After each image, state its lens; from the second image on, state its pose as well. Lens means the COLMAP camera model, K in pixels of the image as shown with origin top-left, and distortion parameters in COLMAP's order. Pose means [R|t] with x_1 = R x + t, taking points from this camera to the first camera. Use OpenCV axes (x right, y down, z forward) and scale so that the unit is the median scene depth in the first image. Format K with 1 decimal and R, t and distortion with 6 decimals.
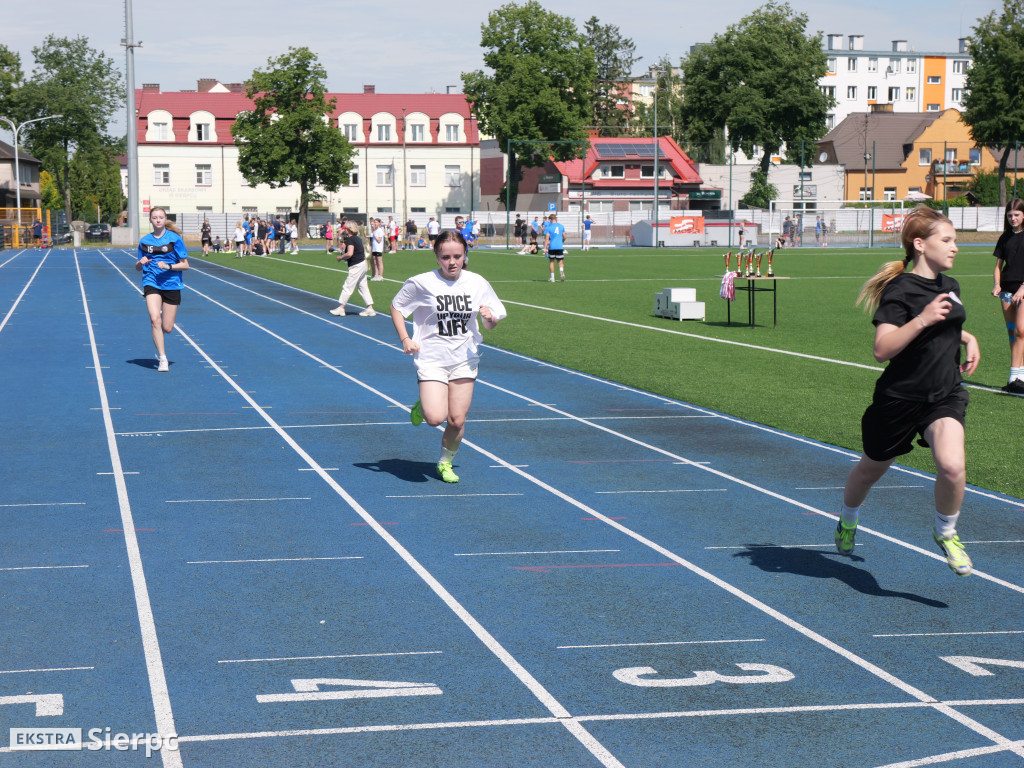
lens RADIAL K [[1974.1, 0, 503.5], [0, 1974.1, 384.0], [0, 0, 1]] dist [0.161315, 0.315318]
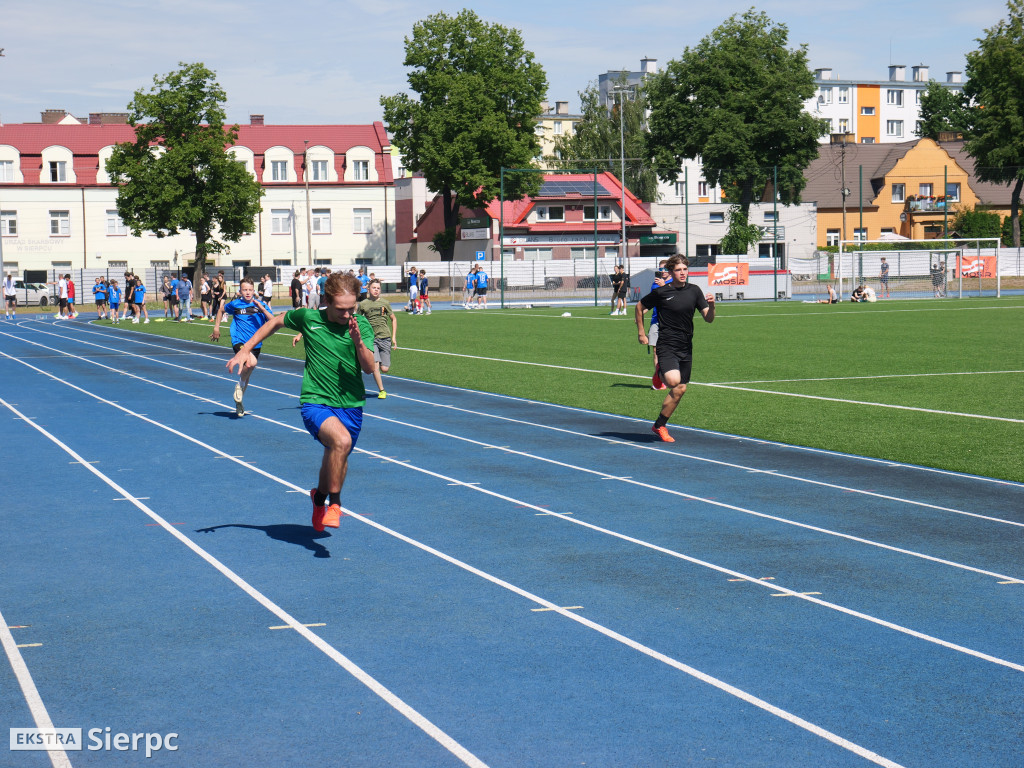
lens RADIAL K [[1974.1, 0, 503.5], [0, 1974.1, 384.0], [0, 0, 1]] dist [0.161315, 0.315318]
pose [[0.994320, -0.022043, 0.104125, -0.055990], [0.024779, 0.999379, -0.025060, -0.013442], [-0.103508, 0.027498, 0.994248, 0.161105]]
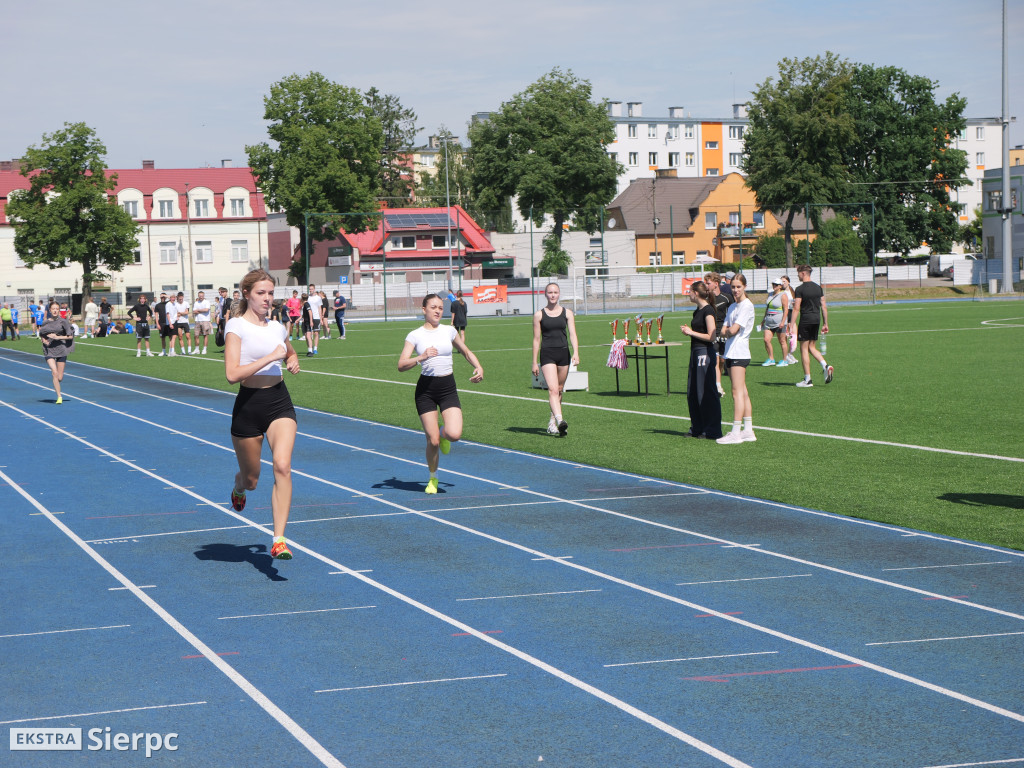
lens RADIAL K [[2003.3, 0, 502.3], [0, 2003.3, 383.1], [0, 0, 1]] dist [0.147951, 0.650824]
pose [[0.993158, -0.036142, 0.111040, -0.009670], [0.040242, 0.998580, -0.034909, -0.000652], [-0.109621, 0.039139, 0.993203, 0.005852]]
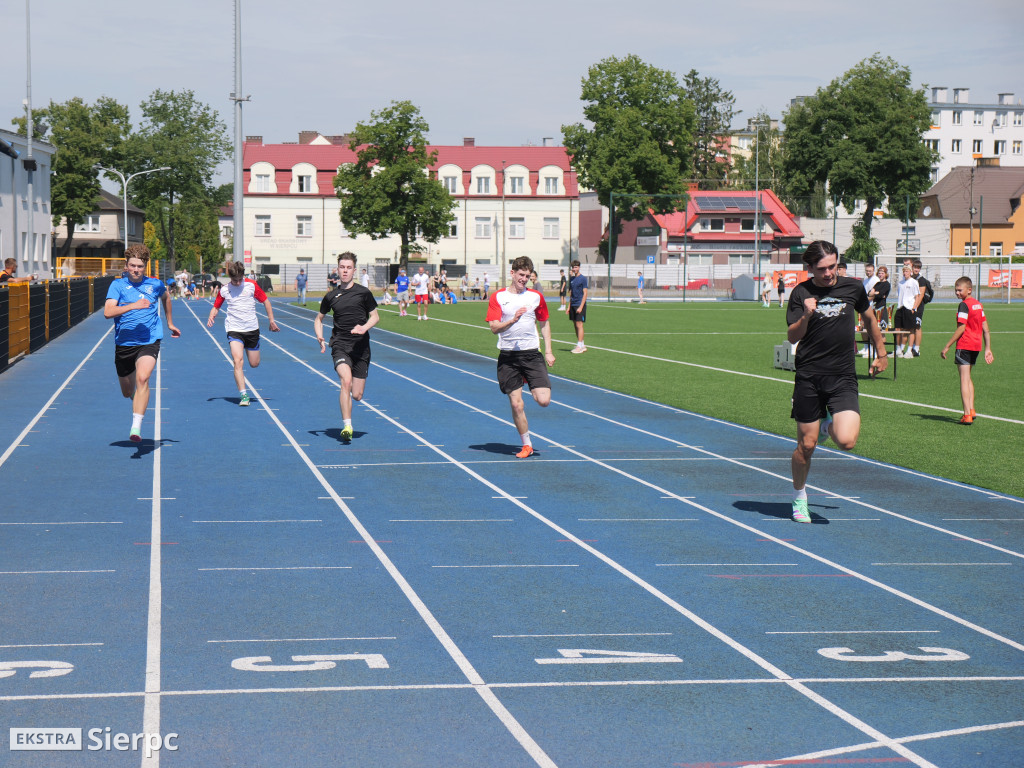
lens RADIAL K [[2003.3, 0, 502.3], [0, 2003.3, 383.1], [0, 0, 1]] dist [0.147951, 0.650824]
pose [[0.998916, 0.010168, -0.045419, -0.003633], [-0.011403, 0.999570, -0.027006, 0.000702], [0.045125, 0.027494, 0.998603, -0.011103]]
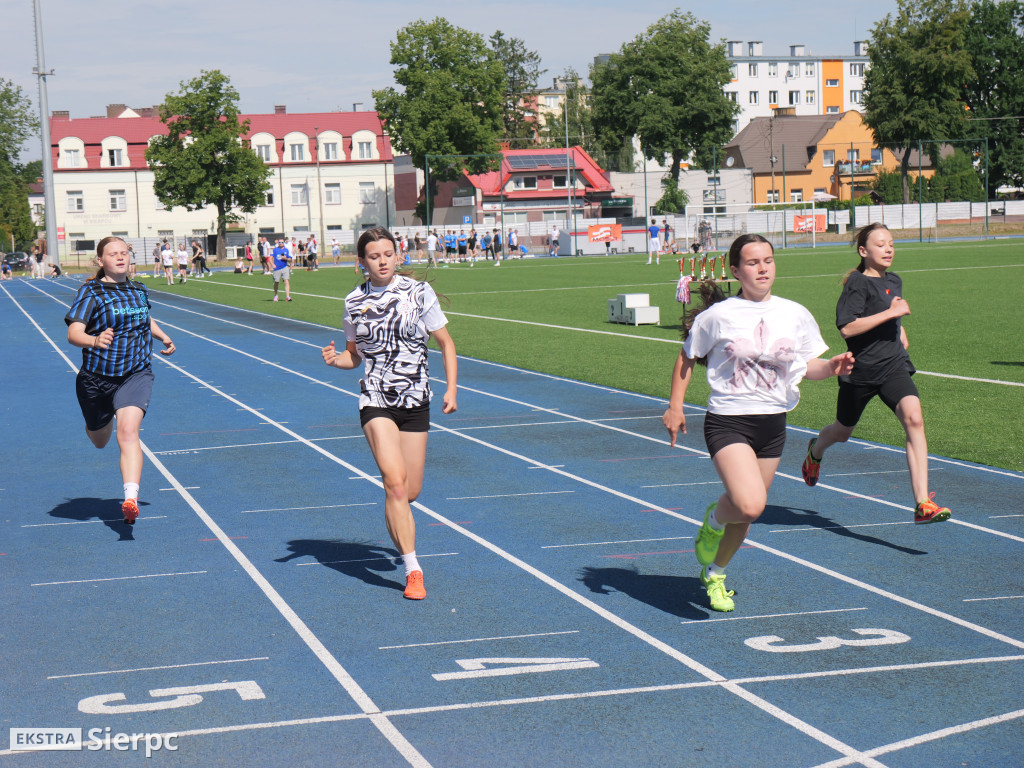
lens RADIAL K [[1962.3, 0, 500.8], [0, 1962.3, 382.2], [0, 0, 1]] dist [0.138741, 0.536564]
pose [[0.998253, -0.040143, 0.043345, -0.005188], [0.040441, 0.999164, -0.006015, 0.000152], [-0.043067, 0.007757, 0.999042, -0.003578]]
